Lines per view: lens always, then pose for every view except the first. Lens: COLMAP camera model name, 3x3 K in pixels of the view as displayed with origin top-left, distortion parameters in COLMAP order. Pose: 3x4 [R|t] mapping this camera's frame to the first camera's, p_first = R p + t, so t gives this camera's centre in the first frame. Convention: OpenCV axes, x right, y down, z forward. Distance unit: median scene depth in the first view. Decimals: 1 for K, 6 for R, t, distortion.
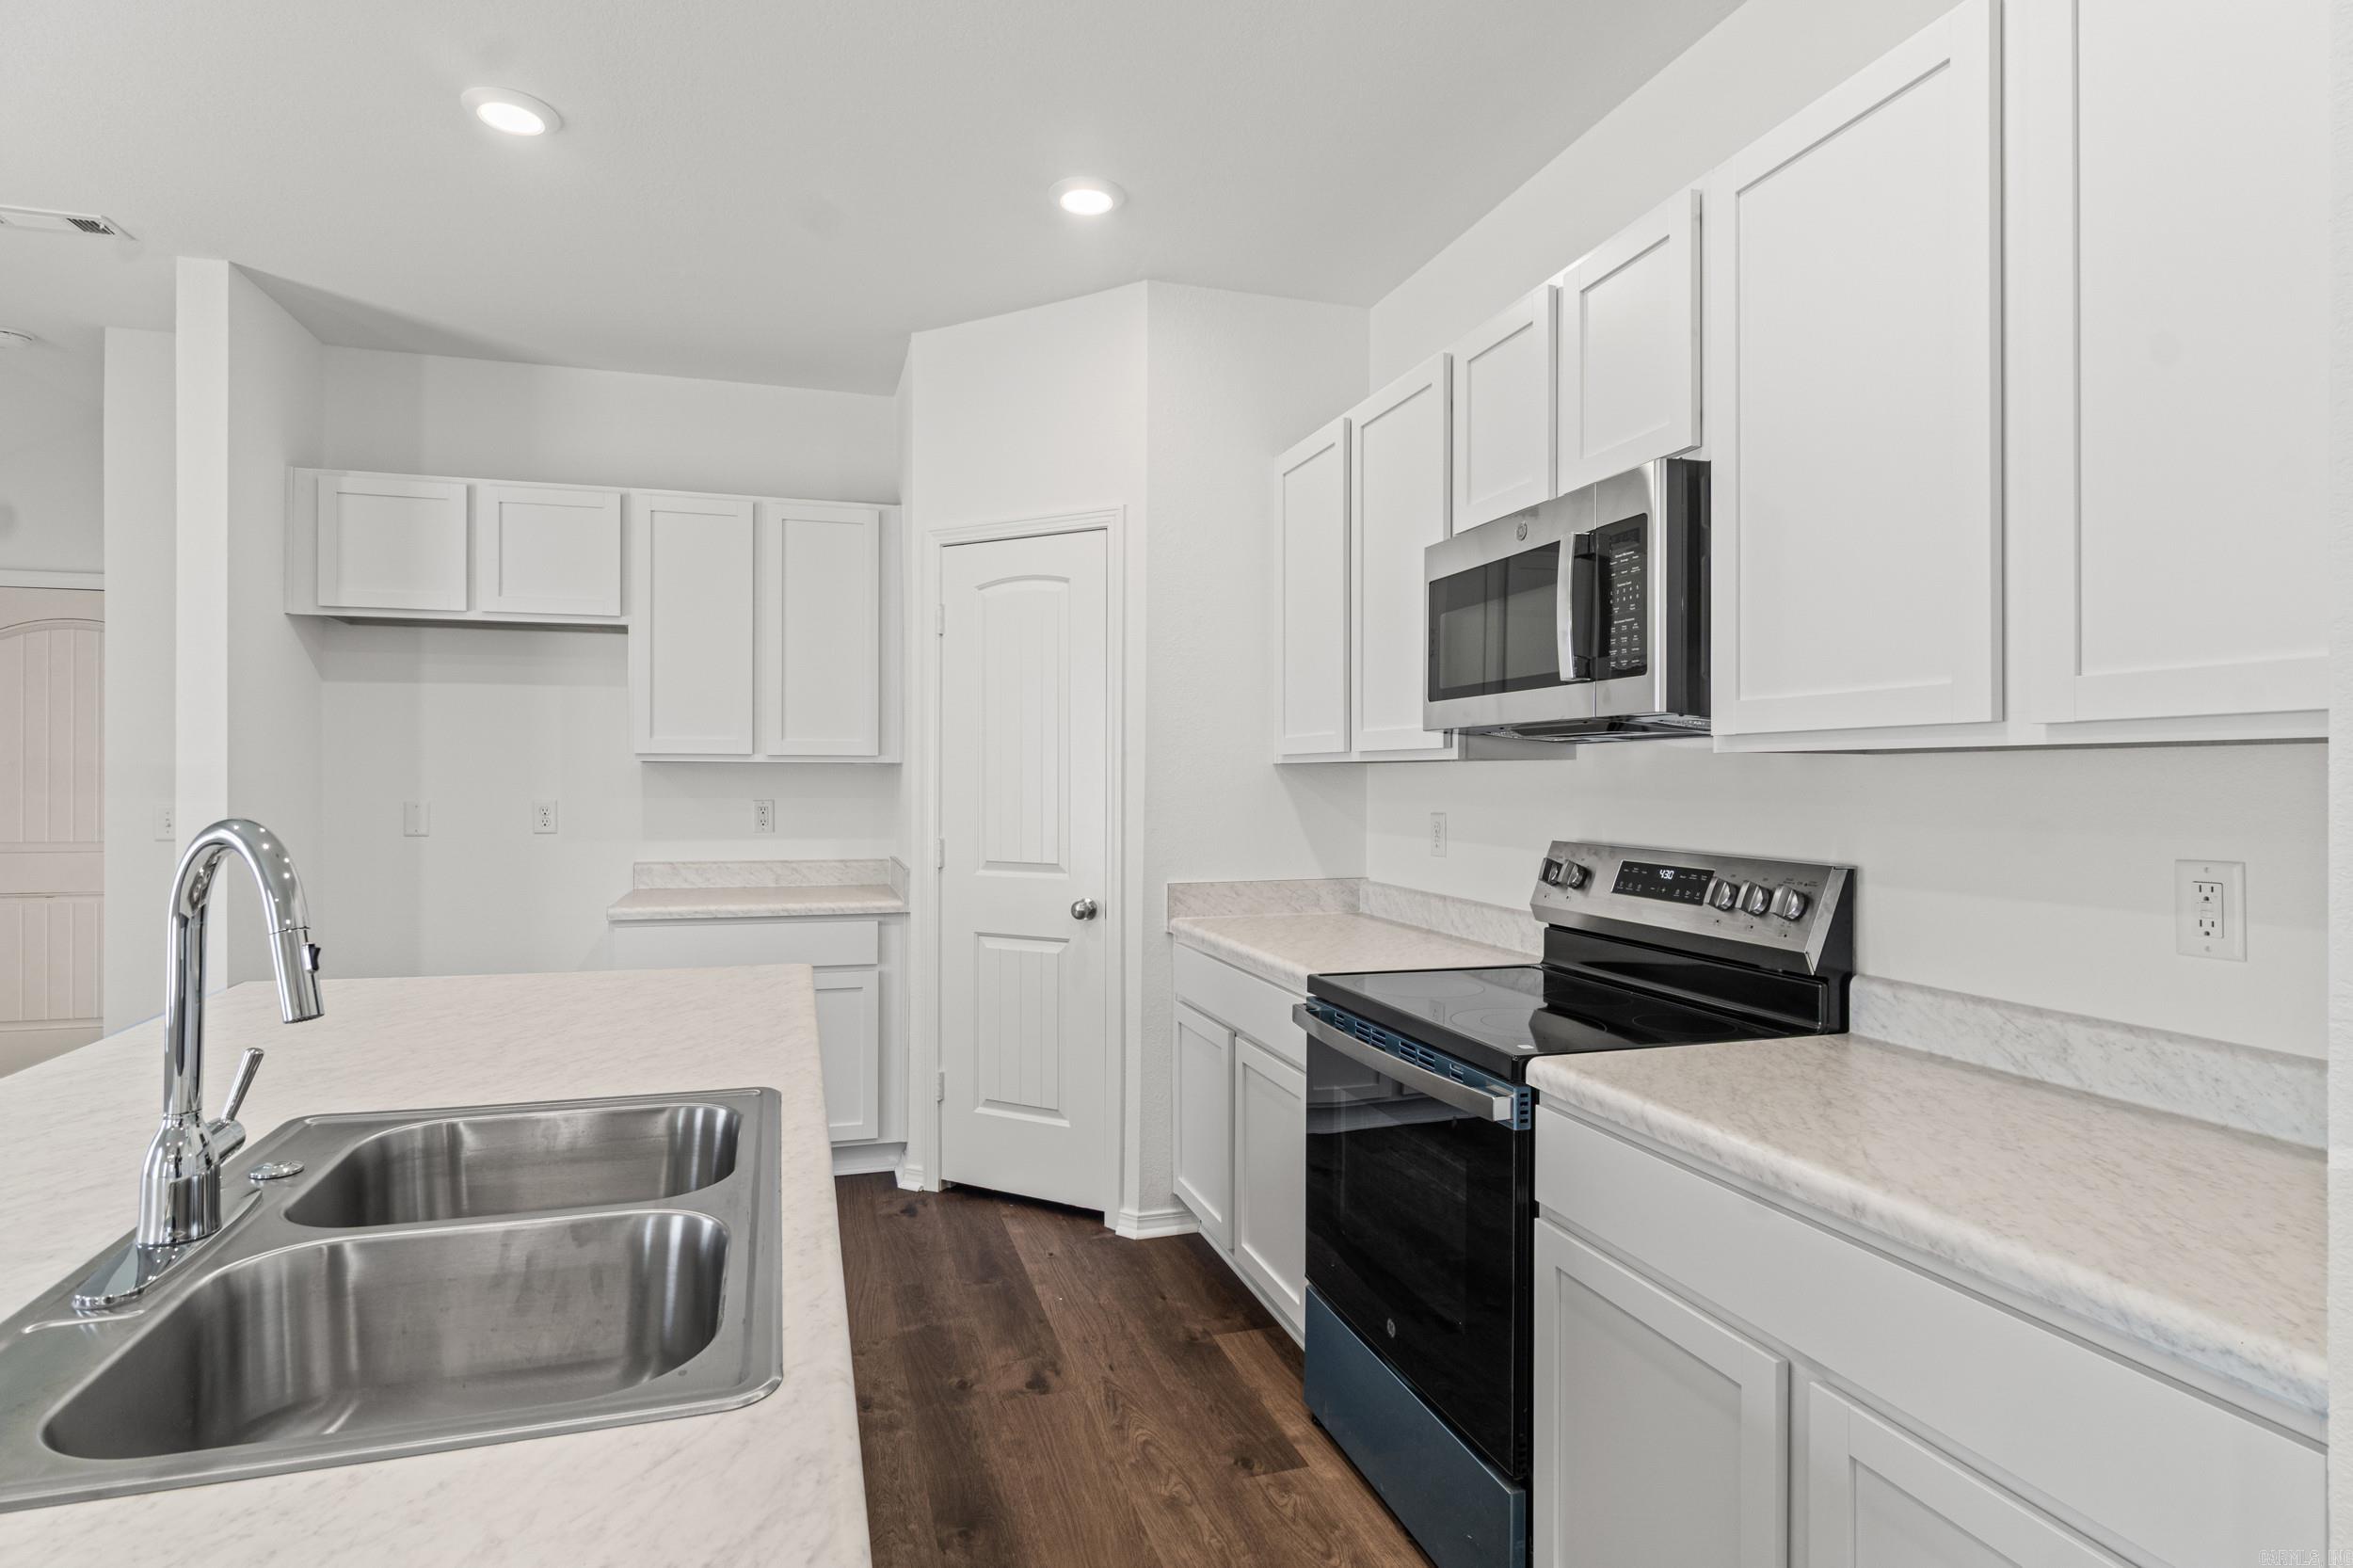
lens RADIAL K [[1191.4, 0, 1158.7], [0, 1191.4, 774.9], [0, 0, 1]] dist [-0.009993, 0.003770]
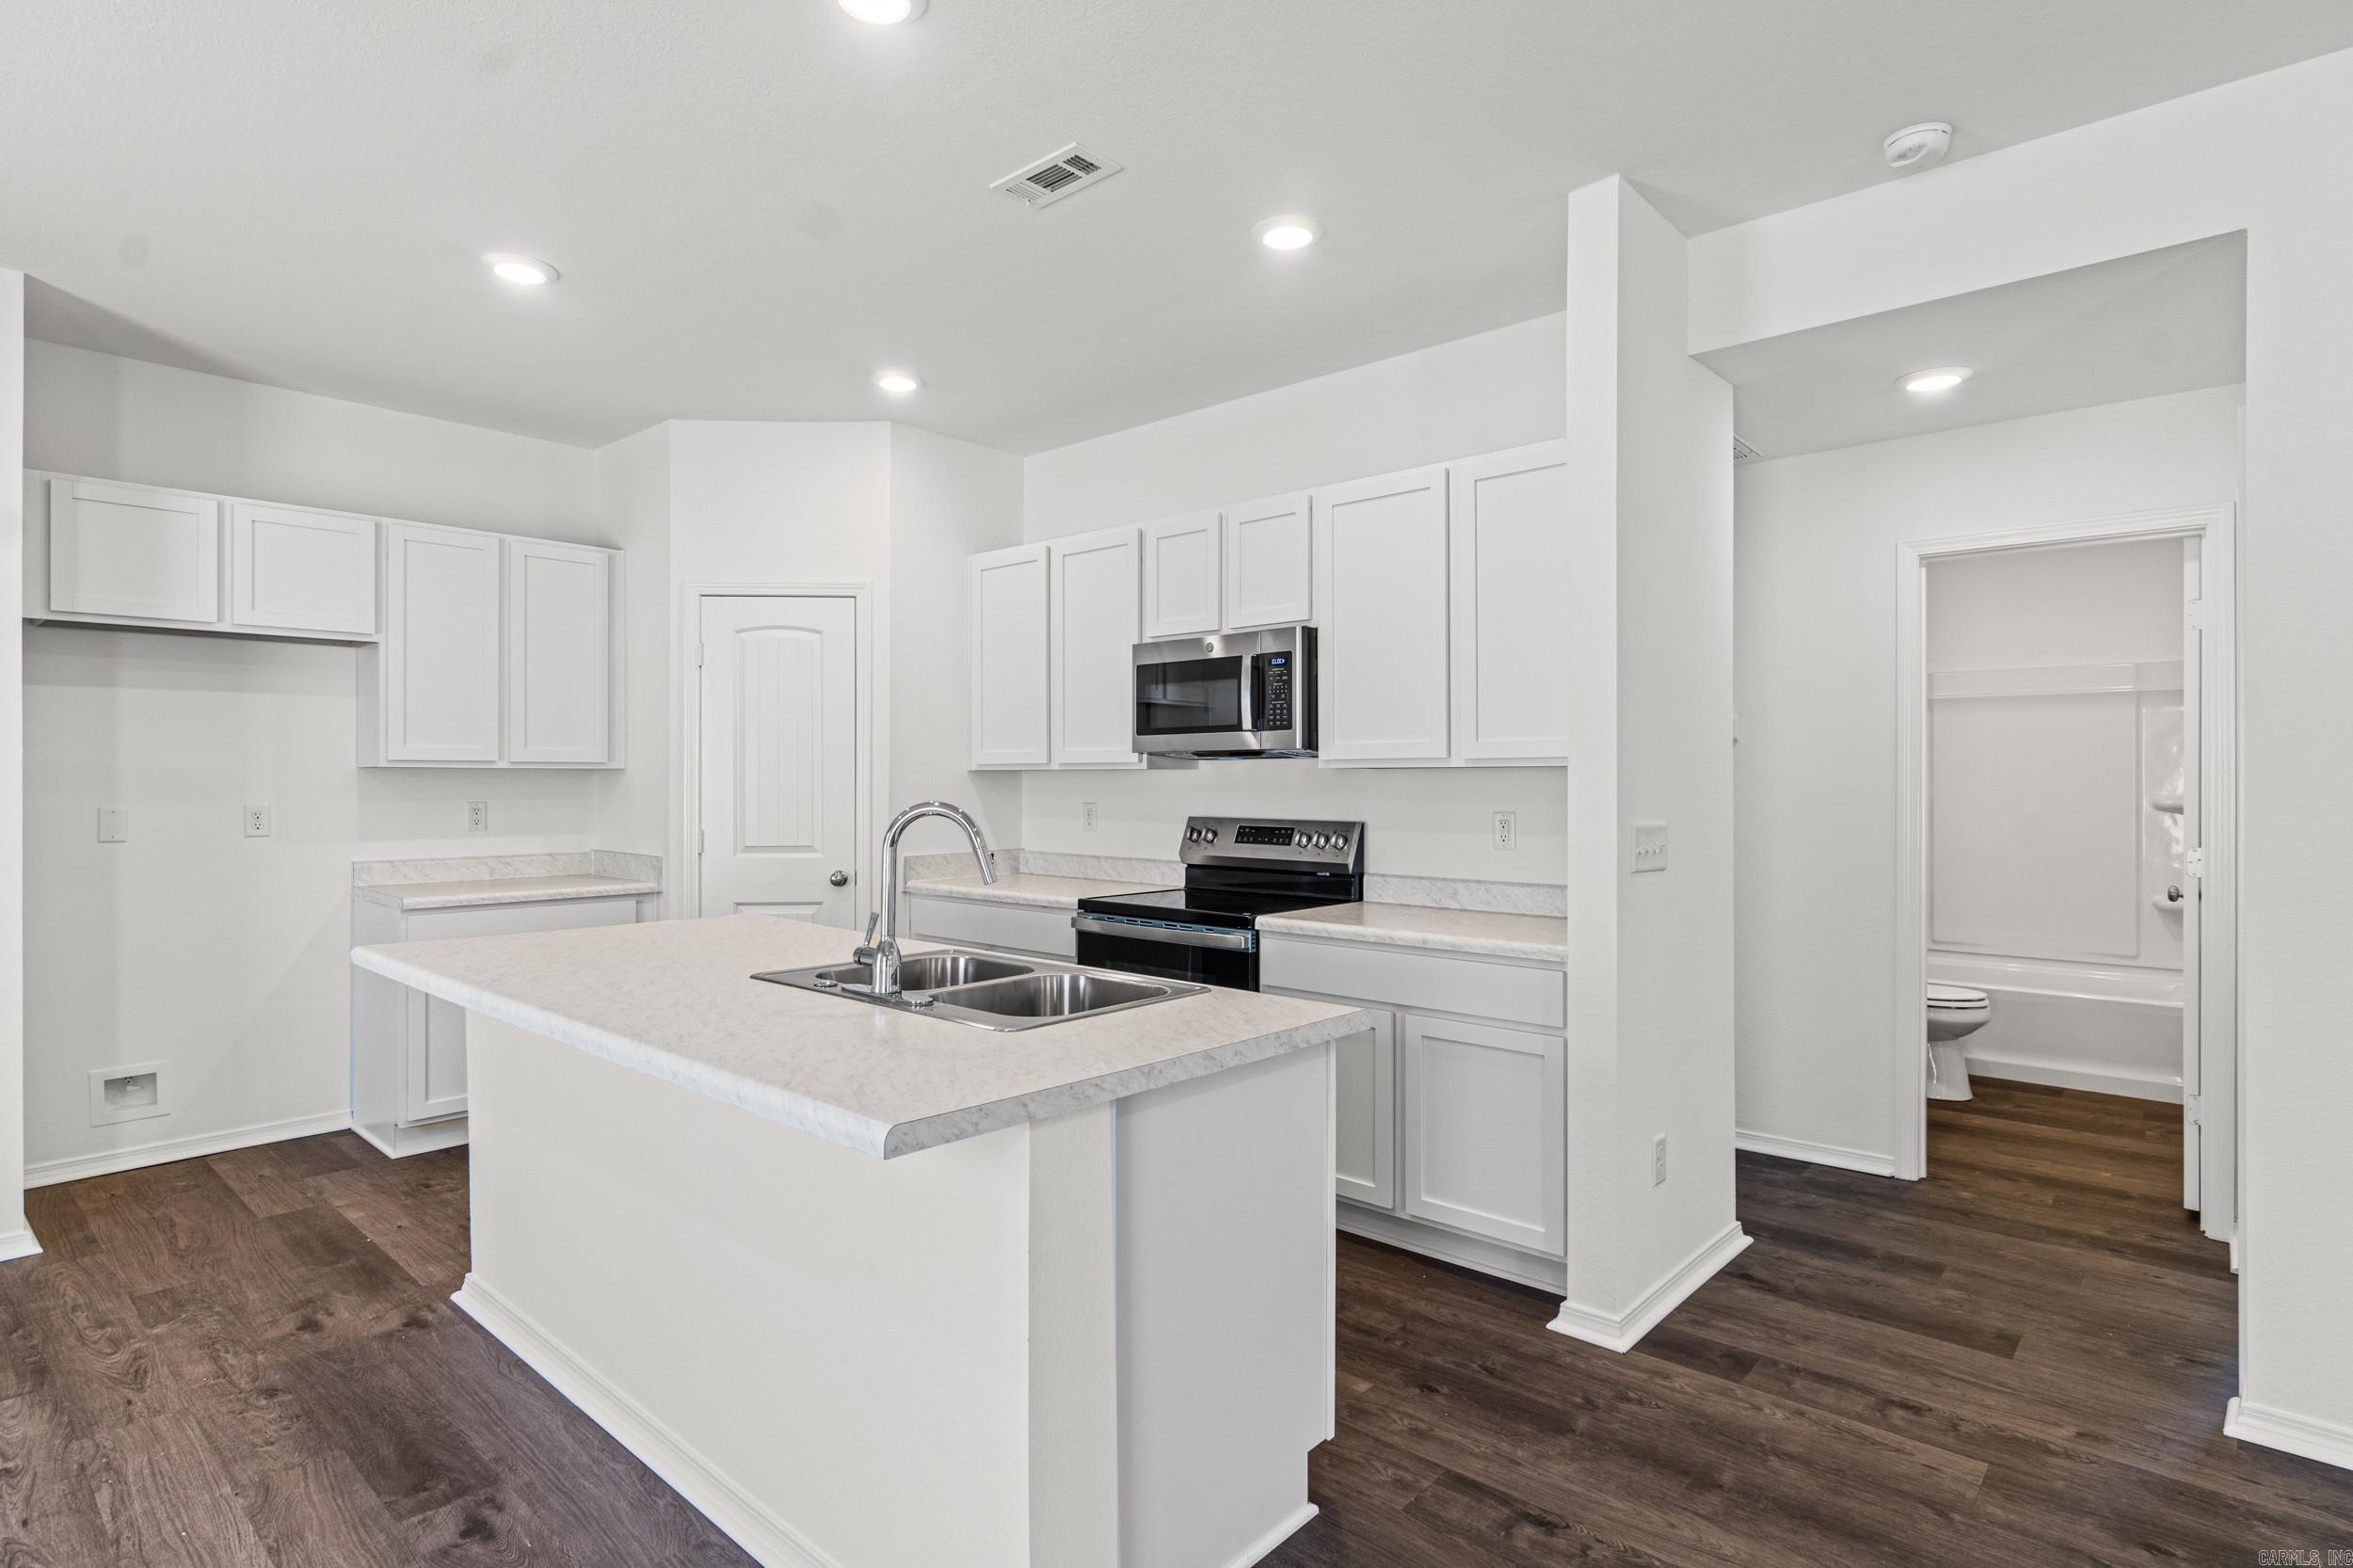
lens RADIAL K [[1191.4, 0, 1152.5], [0, 1191.4, 774.7], [0, 0, 1]] dist [-0.009993, 0.003770]
pose [[0.857729, -0.002059, 0.514098, -1.634551], [0.002107, 0.999998, 0.000489, -0.015489], [-0.514098, 0.000664, 0.857731, -1.222268]]
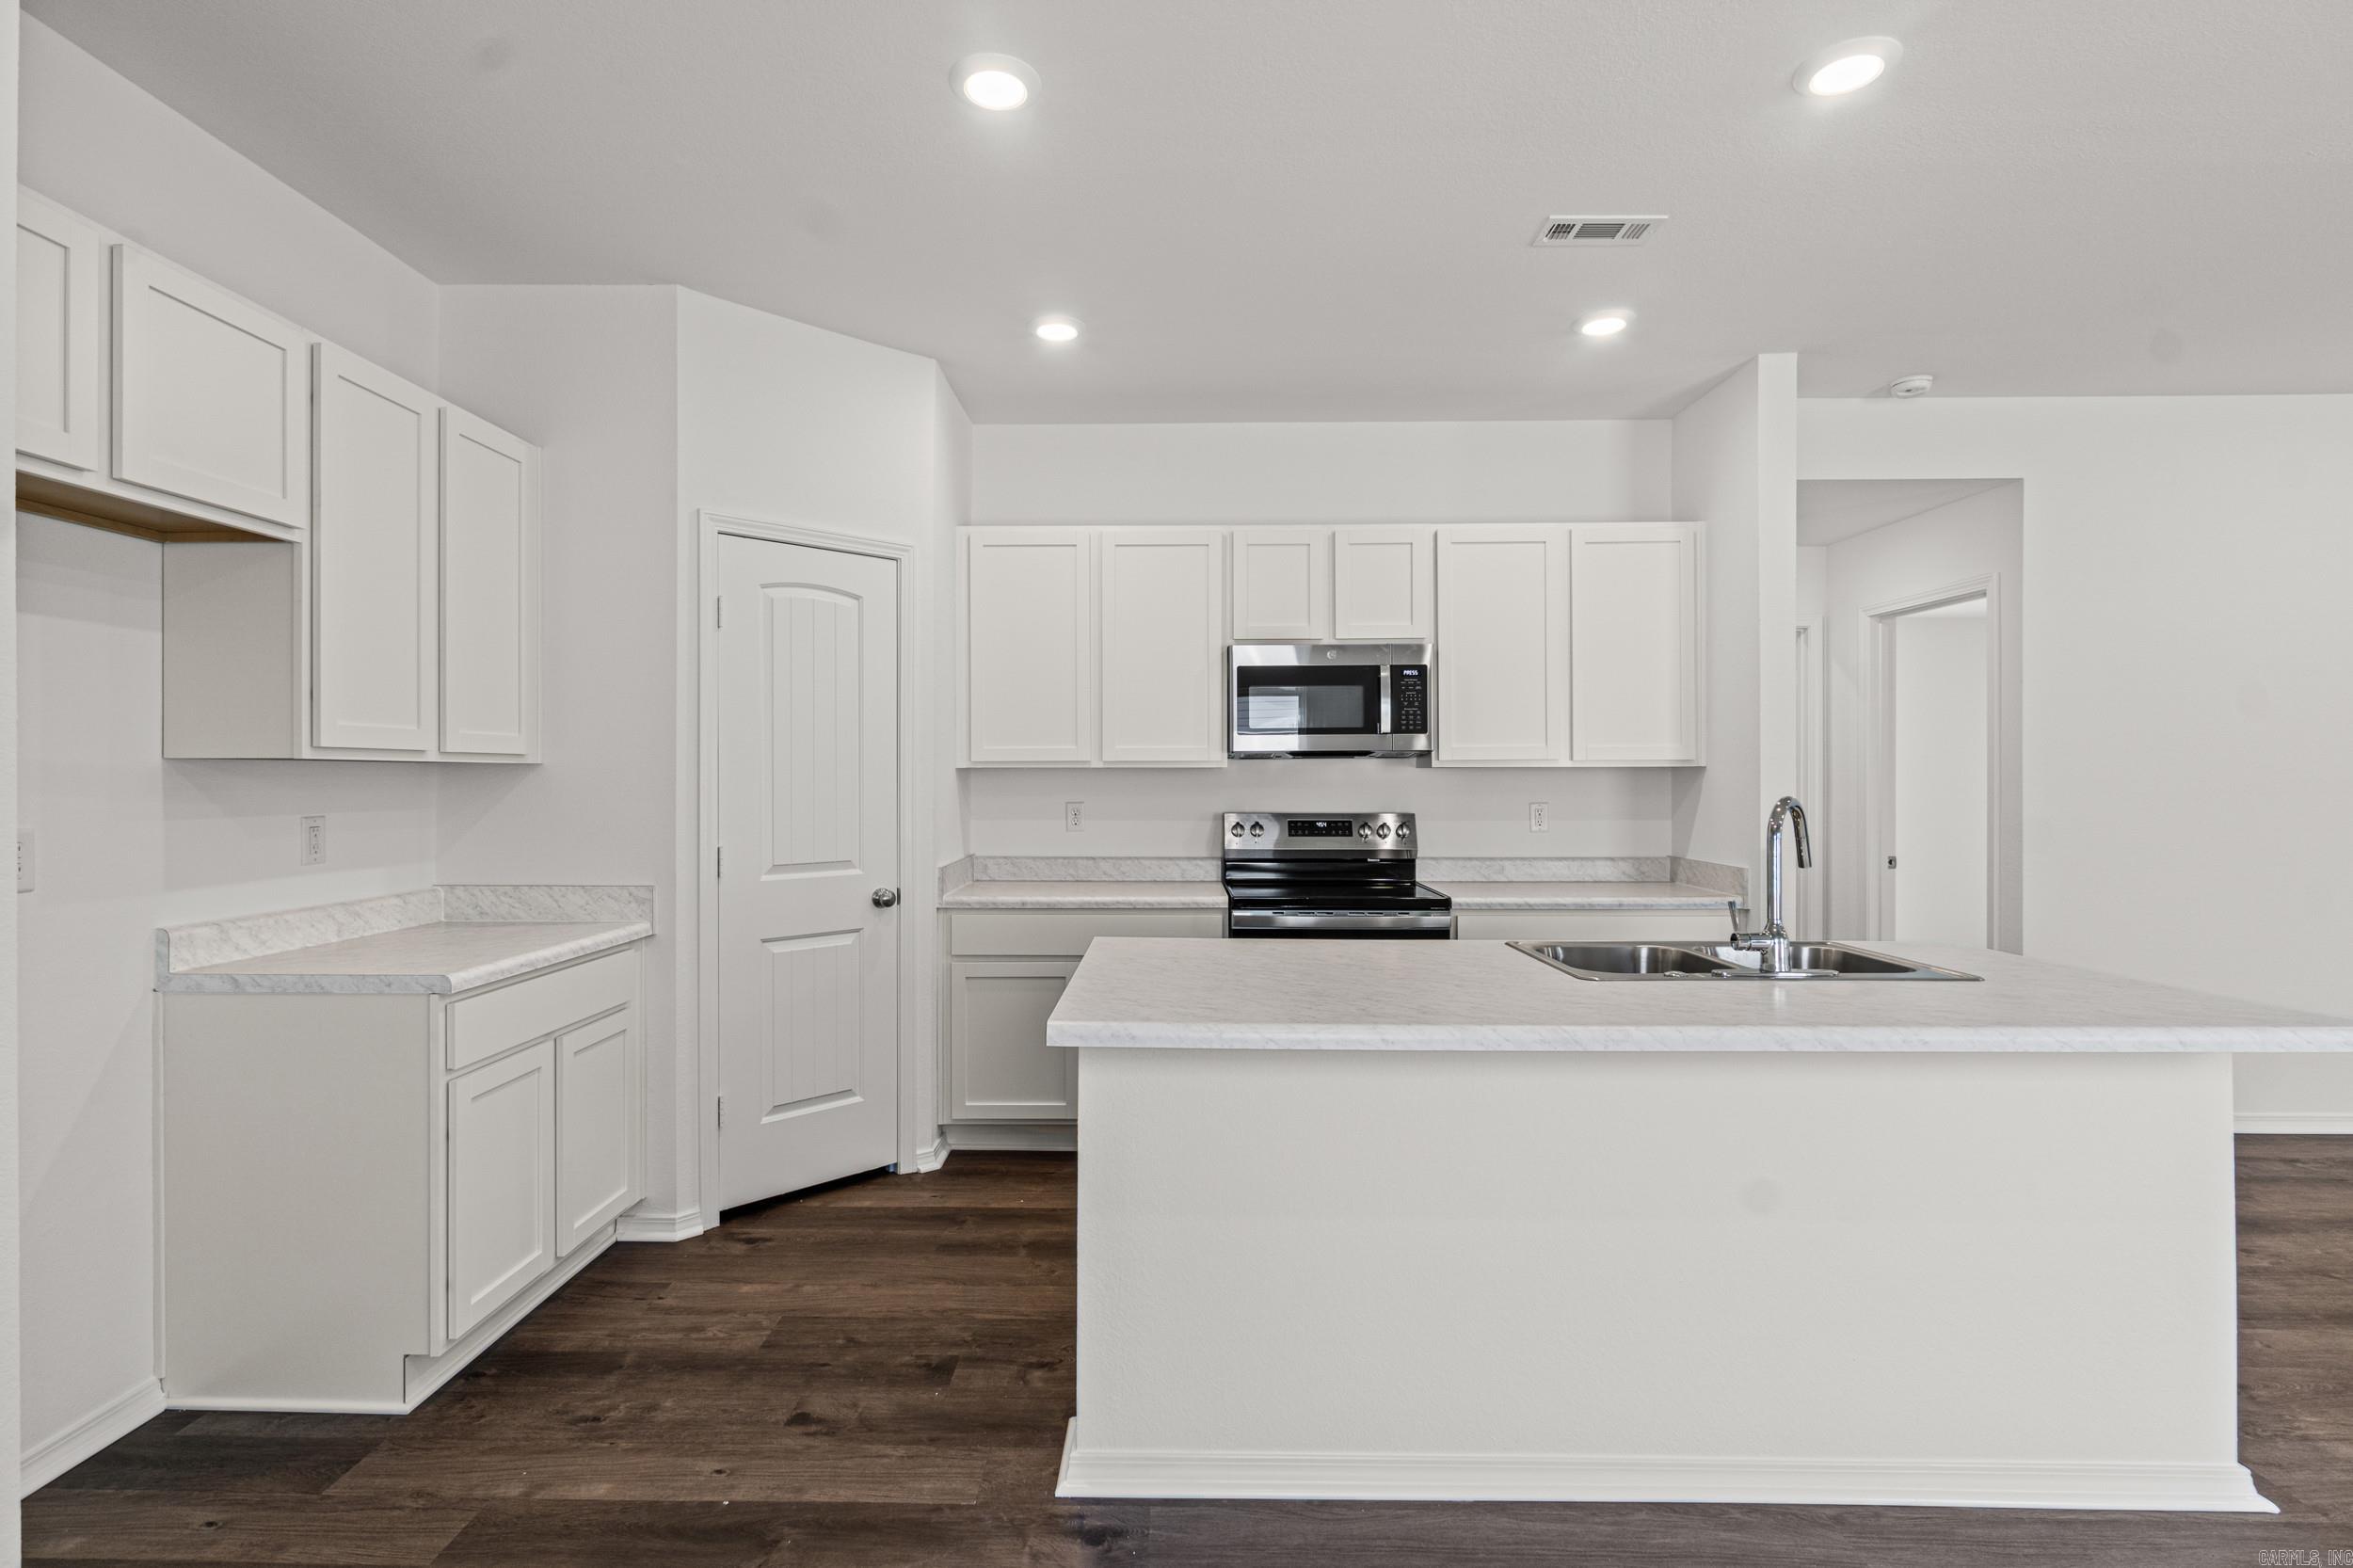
lens RADIAL K [[1134.2, 0, 1156.6], [0, 1134.2, 775.6], [0, 0, 1]] dist [-0.000861, 0.000004]
pose [[0.309321, -0.002780, 0.950954, -3.607211], [0.000849, 0.999996, 0.002647, -0.015696], [-0.950957, -0.000011, 0.309322, 1.562433]]
